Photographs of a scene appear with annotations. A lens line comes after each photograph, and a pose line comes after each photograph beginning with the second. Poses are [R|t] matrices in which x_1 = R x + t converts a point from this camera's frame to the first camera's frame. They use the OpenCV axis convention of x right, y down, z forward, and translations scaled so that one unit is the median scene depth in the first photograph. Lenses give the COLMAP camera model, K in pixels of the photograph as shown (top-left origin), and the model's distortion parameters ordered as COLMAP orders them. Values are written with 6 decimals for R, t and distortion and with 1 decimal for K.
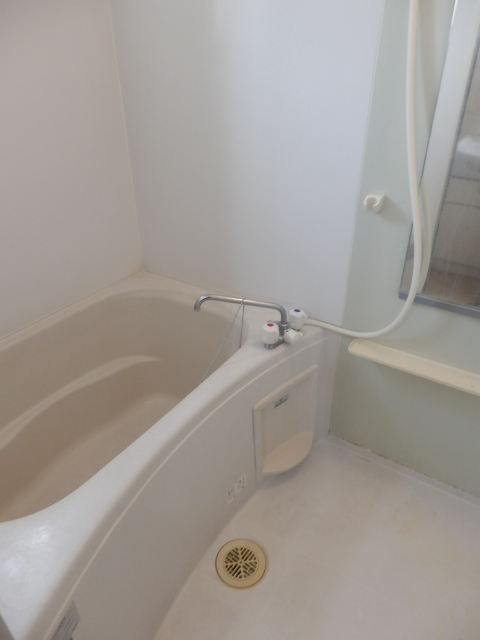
lens RADIAL K [[449.4, 0, 240.0], [0, 449.4, 320.0], [0, 0, 1]] dist [0.004897, 0.004876]
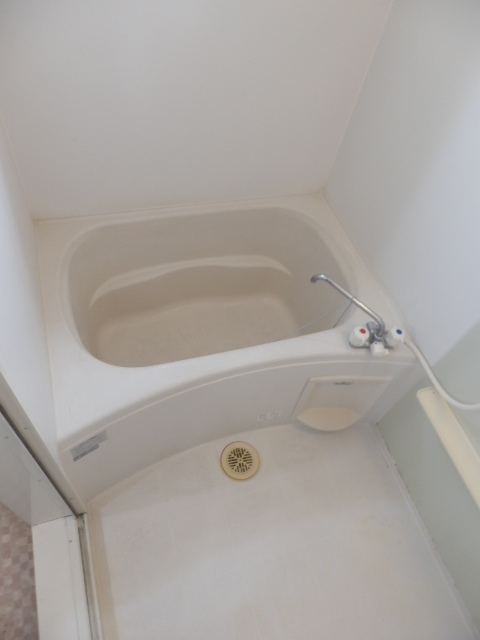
lens RADIAL K [[449.4, 0, 240.0], [0, 449.4, 320.0], [0, 0, 1]] dist [0.004897, 0.004876]
pose [[0.769028, 0.579881, -0.268950, 0.108622], [-0.440465, 0.785642, 0.434462, -0.323627], [0.463234, -0.215650, 0.859598, -0.028981]]
